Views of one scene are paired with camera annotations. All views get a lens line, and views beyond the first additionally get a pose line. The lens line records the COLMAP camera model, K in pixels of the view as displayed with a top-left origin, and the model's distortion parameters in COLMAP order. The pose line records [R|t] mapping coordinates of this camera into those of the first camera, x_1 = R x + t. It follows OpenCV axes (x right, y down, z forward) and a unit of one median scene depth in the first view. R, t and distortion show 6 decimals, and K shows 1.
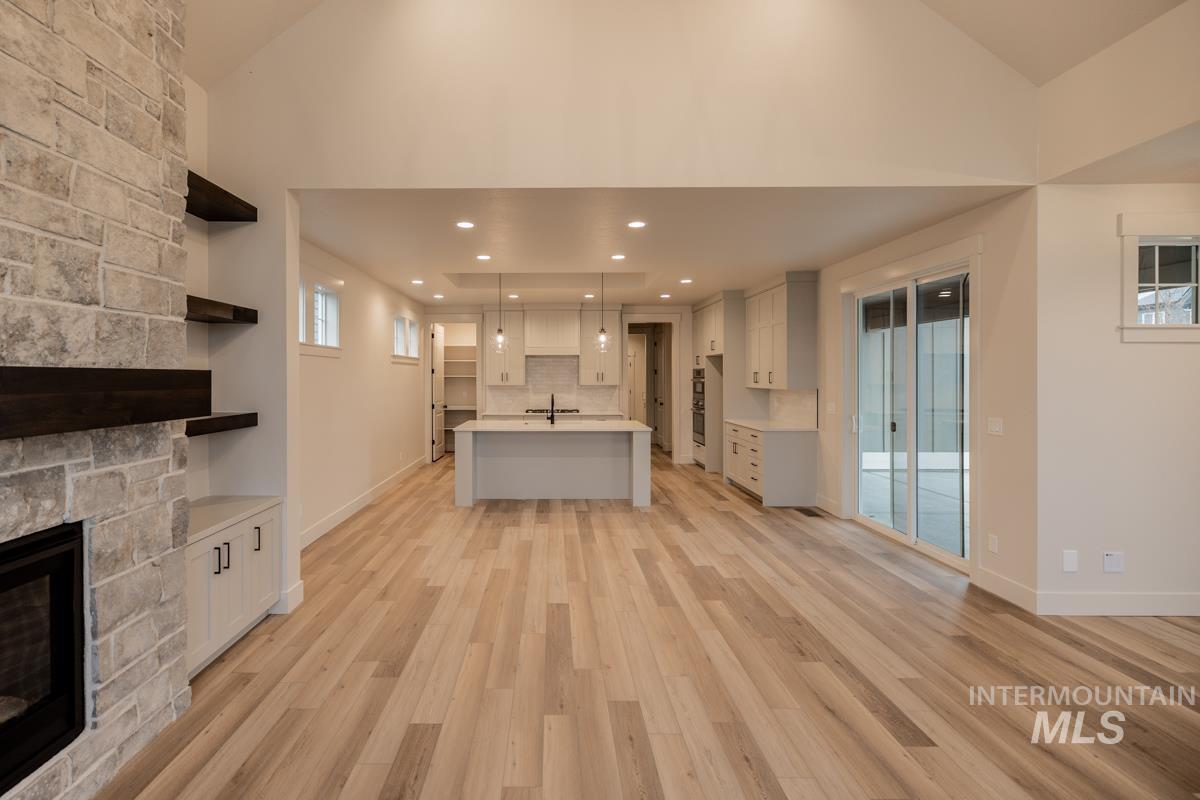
lens RADIAL K [[549.3, 0, 546.0], [0, 549.3, 376.9], [0, 0, 1]] dist [0.000530, 0.000108]
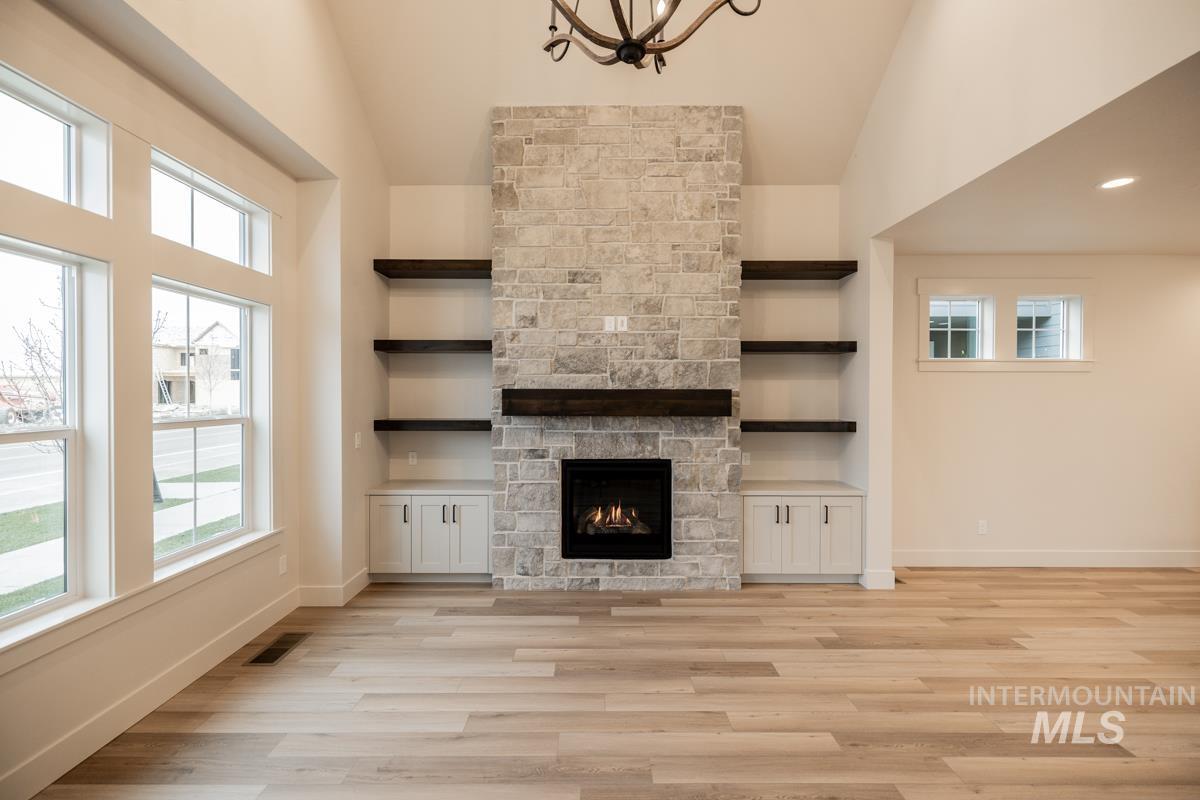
lens RADIAL K [[498.8, 0, 598.6], [0, 498.8, 396.3], [0, 0, 1]] dist [0.000980, 0.000149]
pose [[0.012877, 0.008559, -0.999880, 0.423877], [-0.003342, 0.999958, 0.008517, -0.001314], [0.999911, 0.003232, 0.012906, 0.266849]]
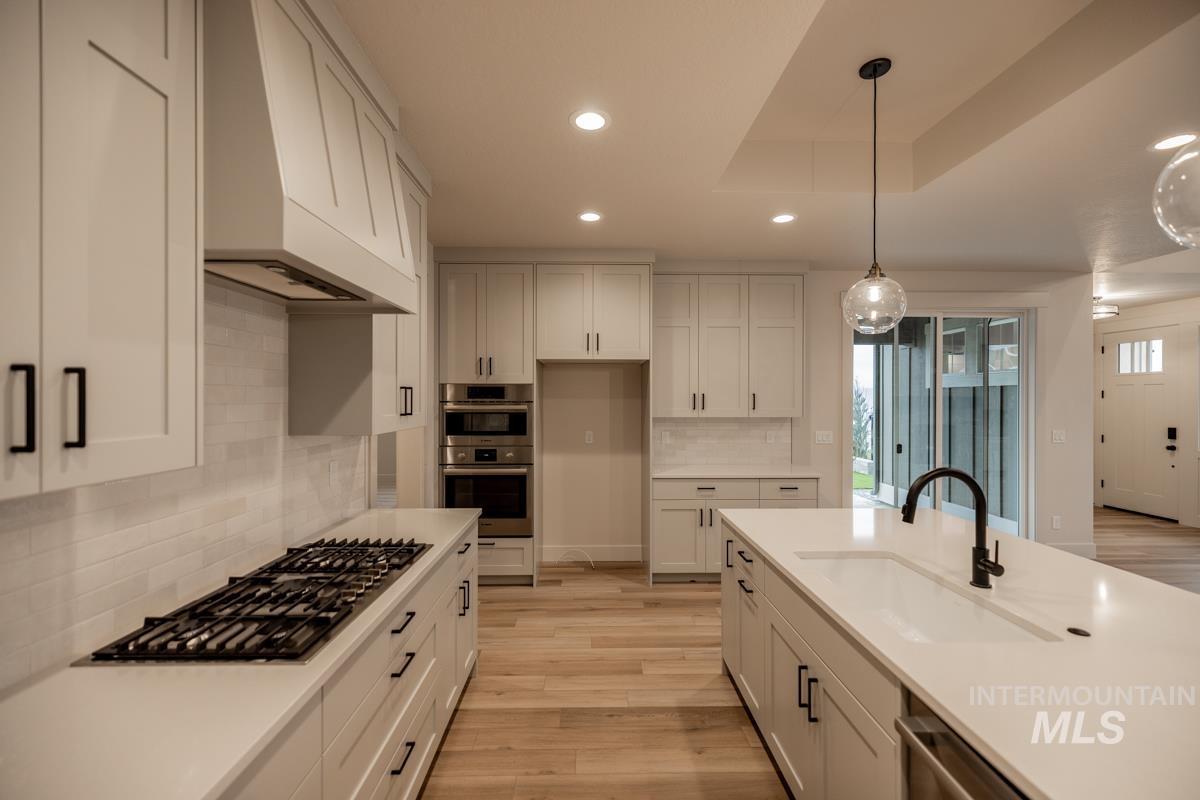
lens RADIAL K [[506.2, 0, 600.0], [0, 506.2, 400.0], [0, 0, 1]] dist [0.004835, 0.000406]
pose [[-0.042328, -0.002128, 0.999101, -0.300801], [0.000049, 0.999998, 0.002132, -0.002471], [-0.999104, 0.000139, -0.042328, 1.617769]]
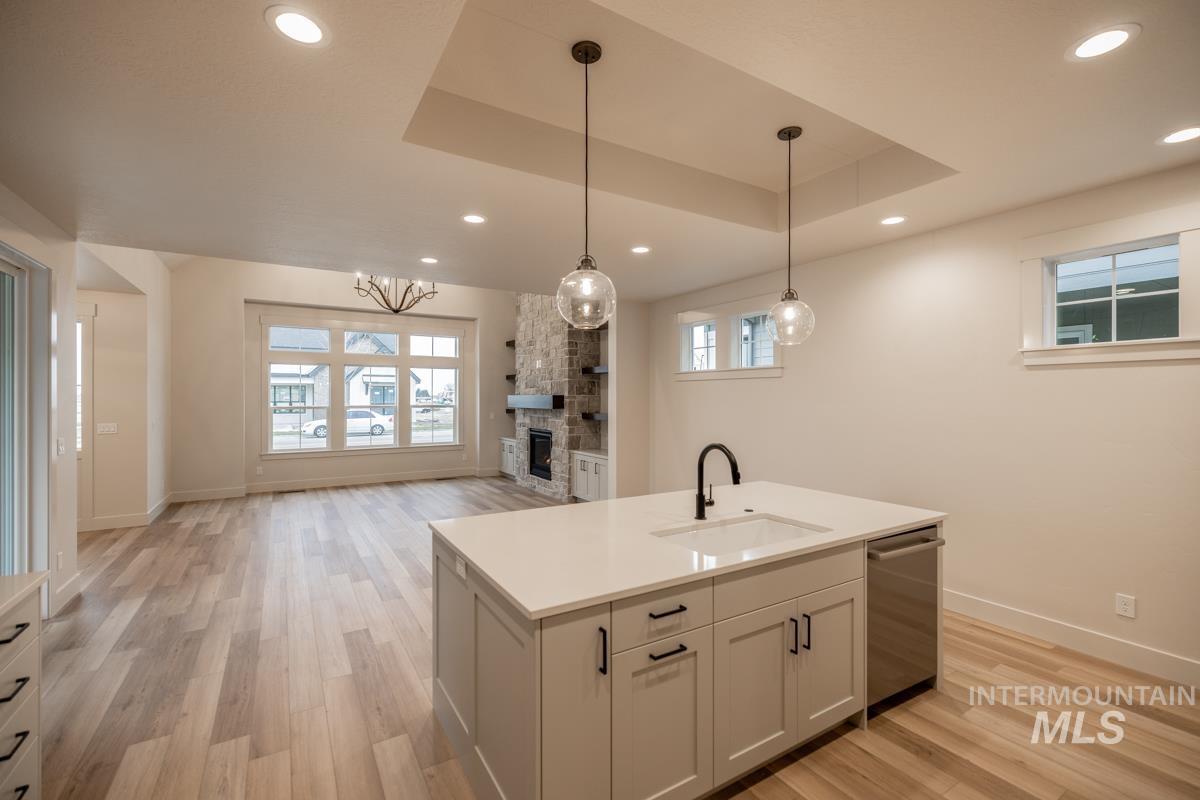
lens RADIAL K [[503.7, 0, 611.1], [0, 503.7, 397.8], [0, 0, 1]] dist [0.013893, -0.000138]
pose [[-0.831398, 0.001576, -0.555675, 0.361122], [-0.000244, 0.999995, 0.003203, -0.002970], [0.555678, 0.002799, -0.831393, 1.723590]]
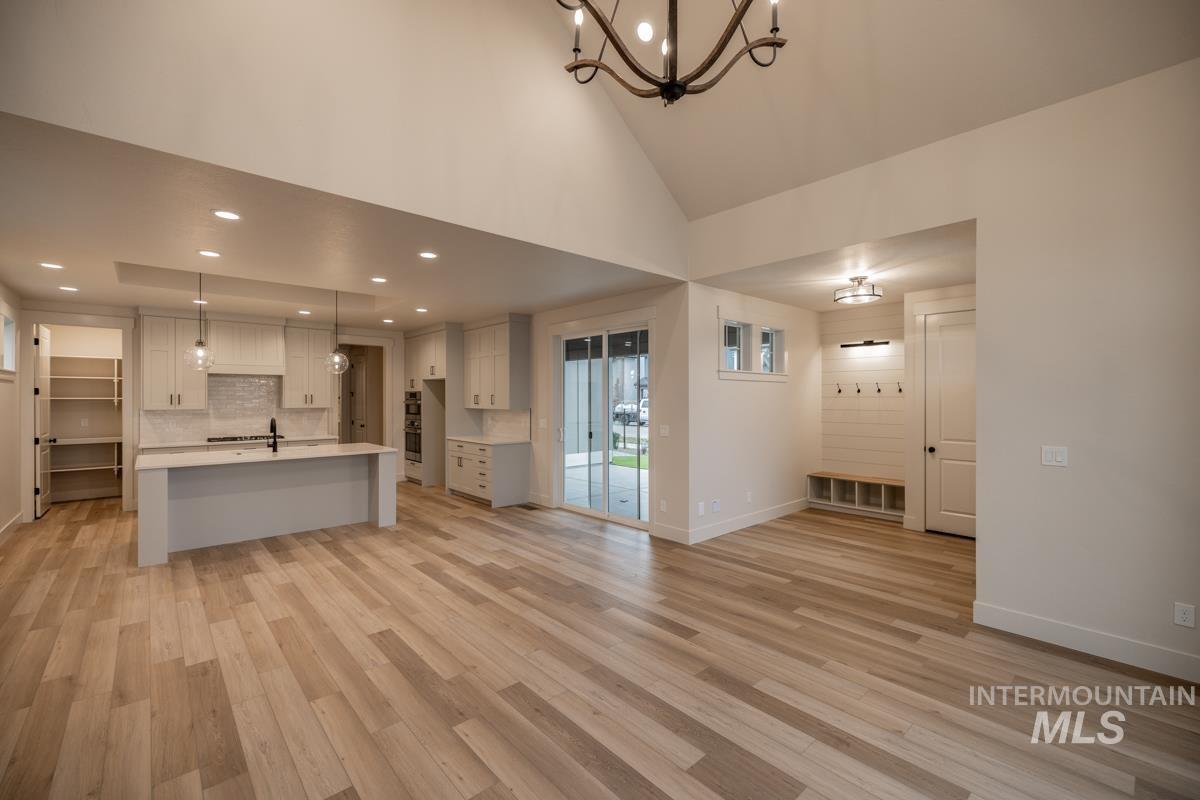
lens RADIAL K [[502.1, 0, 599.4], [0, 502.1, 396.8], [0, 0, 1]] dist [0.002248, 0.000291]
pose [[0.736067, 0.002475, 0.676905, -0.208386], [0.000186, 0.999993, -0.003859, -0.000824], [-0.676909, 0.002966, 0.736061, 0.055340]]
